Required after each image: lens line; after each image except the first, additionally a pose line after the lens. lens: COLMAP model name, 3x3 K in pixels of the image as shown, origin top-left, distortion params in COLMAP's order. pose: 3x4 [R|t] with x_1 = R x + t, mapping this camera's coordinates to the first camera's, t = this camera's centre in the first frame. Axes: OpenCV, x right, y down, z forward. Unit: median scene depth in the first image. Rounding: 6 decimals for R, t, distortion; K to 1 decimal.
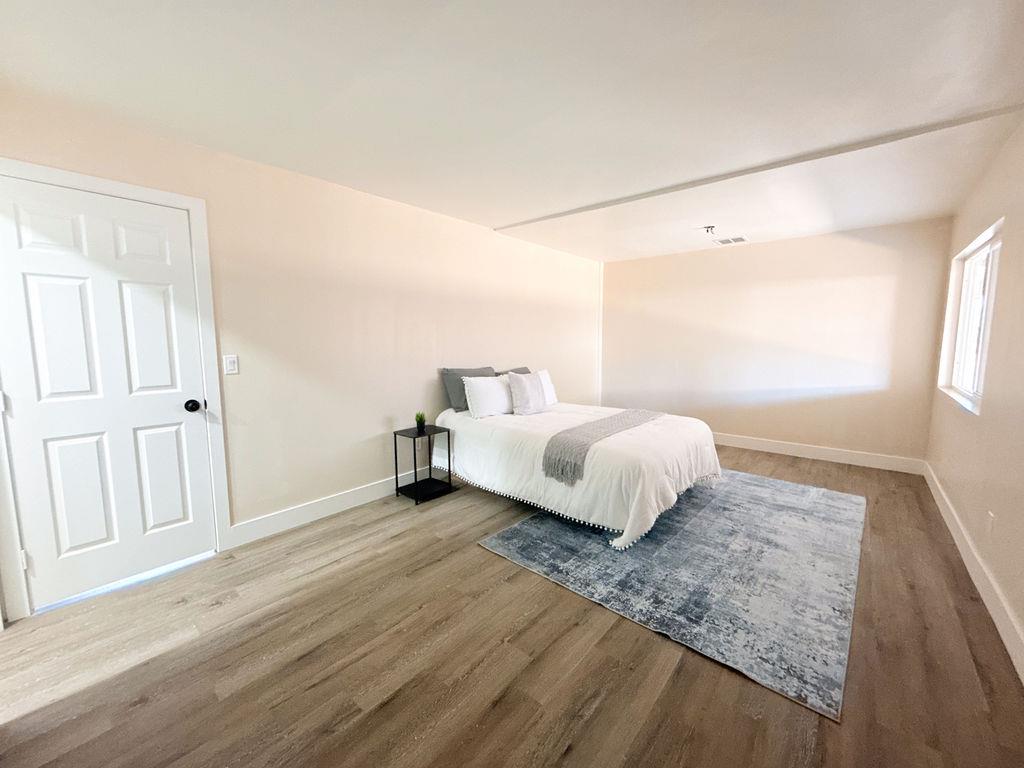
lens RADIAL K [[412.4, 0, 507.9], [0, 412.4, 386.3], [0, 0, 1]] dist [-0.001245, -0.000013]
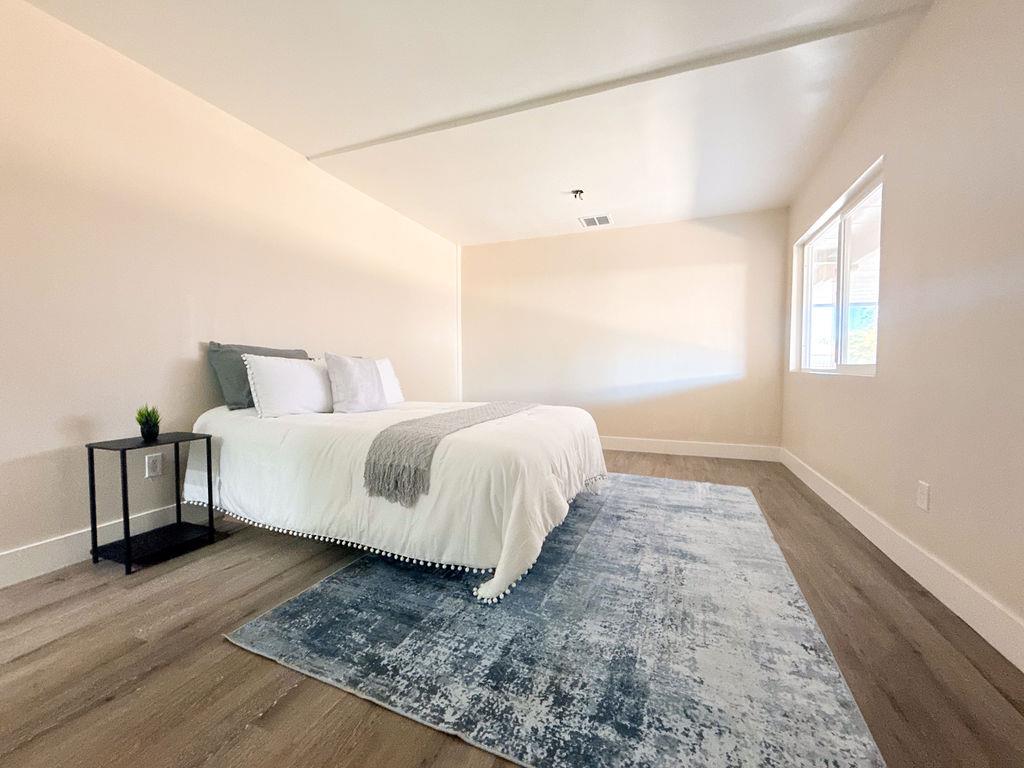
lens RADIAL K [[415.3, 0, 511.1], [0, 415.3, 385.5], [0, 0, 1]] dist [-0.000451, -0.000028]
pose [[0.945114, -0.009018, 0.326615, 0.101551], [0.032458, 0.997266, -0.066390, 0.116025], [-0.325124, 0.073347, 0.942823, 0.380748]]
